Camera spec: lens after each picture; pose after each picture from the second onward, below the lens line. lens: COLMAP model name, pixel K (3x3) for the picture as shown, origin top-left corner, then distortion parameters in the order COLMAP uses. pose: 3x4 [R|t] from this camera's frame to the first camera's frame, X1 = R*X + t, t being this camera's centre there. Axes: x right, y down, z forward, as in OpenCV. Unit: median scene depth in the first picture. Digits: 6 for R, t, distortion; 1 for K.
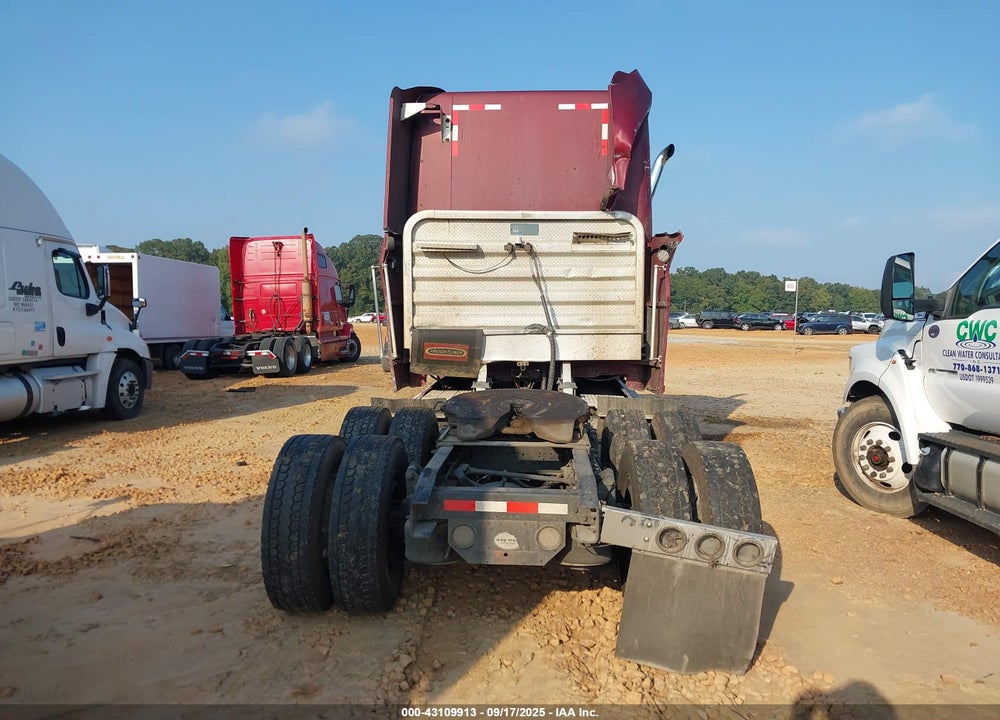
lens RADIAL K [[774.4, 0, 491.4], [0, 774.4, 360.6], [0, 0, 1]] dist [0.086729, -0.176330]
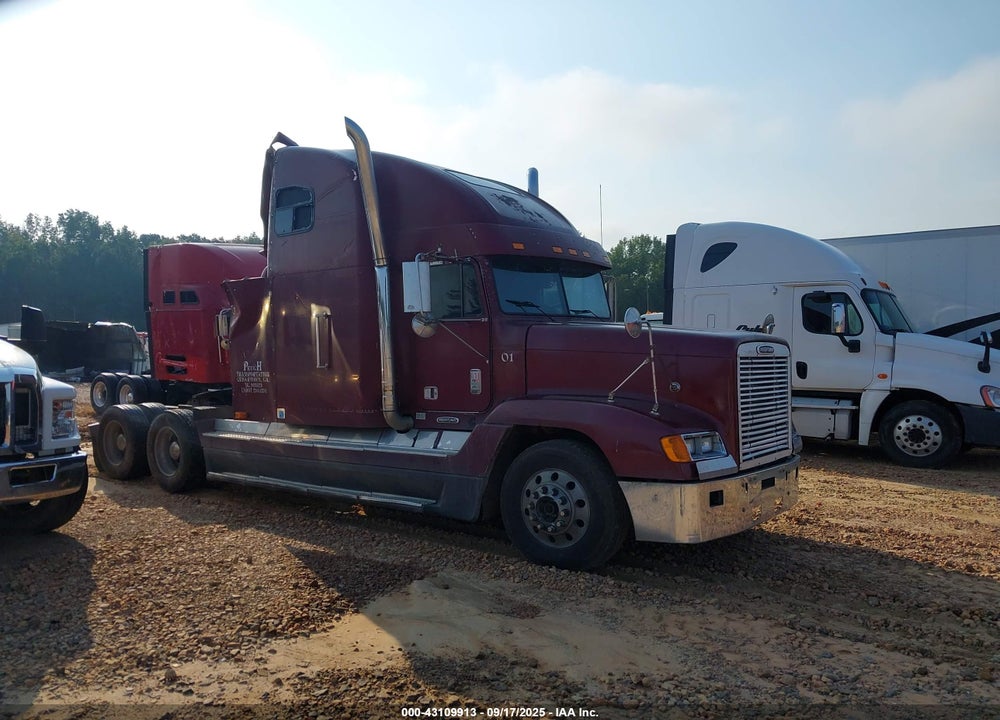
lens RADIAL K [[780.6, 0, 500.0], [0, 780.6, 360.0], [0, 0, 1]] dist [0.081945, -0.157794]
pose [[-0.566018, 0.005889, -0.824372, 1.005026], [-0.053025, 0.997644, 0.043535, -0.114537], [0.822686, 0.068354, -0.564372, 2.036074]]
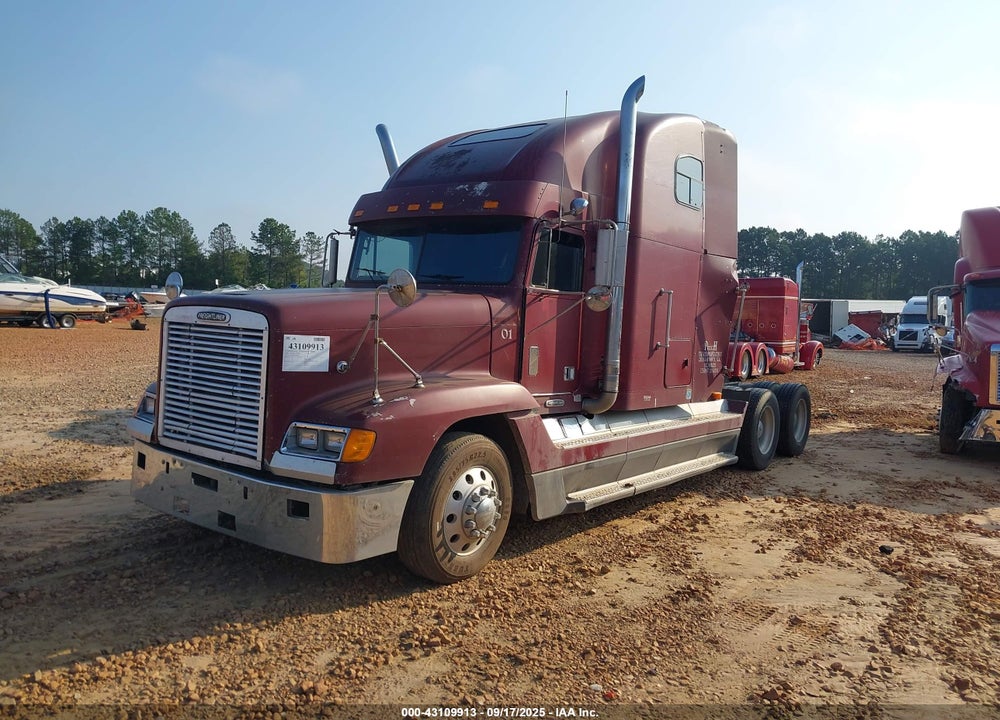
lens RADIAL K [[780.6, 0, 500.0], [0, 780.6, 360.0], [0, 0, 1]] dist [0.081945, -0.157794]
pose [[-0.839576, -0.076676, 0.537804, -0.518870], [-0.015037, 0.992890, 0.118084, -0.152497], [-0.543034, 0.091053, -0.834759, 2.237380]]
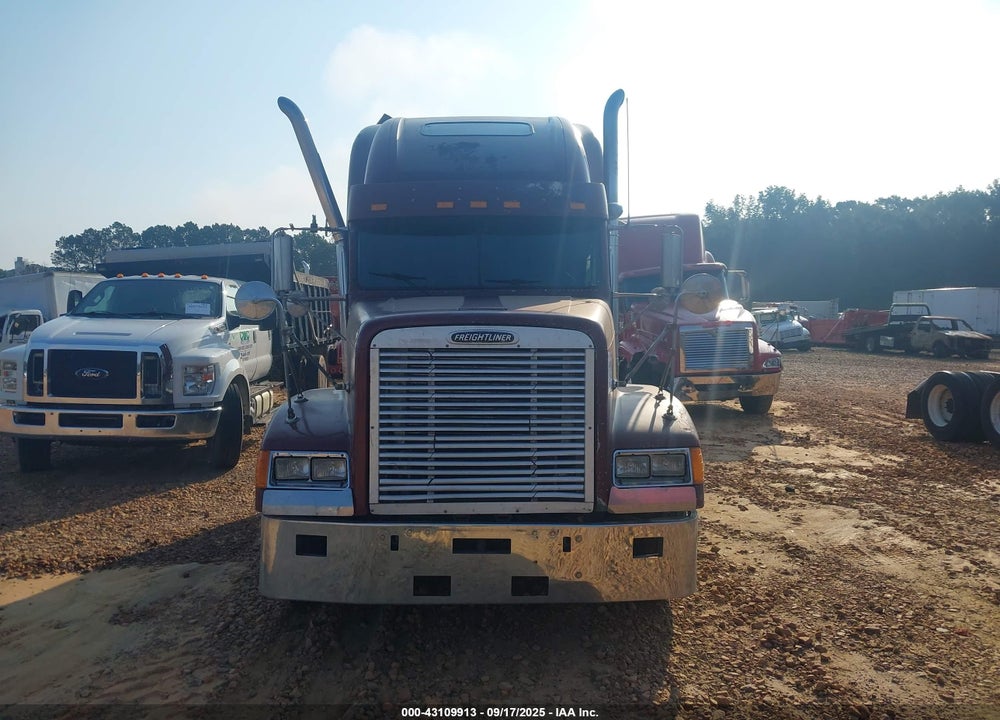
lens RADIAL K [[780.6, 0, 500.0], [0, 780.6, 360.0], [0, 0, 1]] dist [0.081945, -0.157794]
pose [[-0.993603, 0.002539, -0.112901, 0.141530], [-0.010305, 0.993538, 0.113033, -0.151084], [0.112458, 0.113473, -0.987156, 2.341728]]
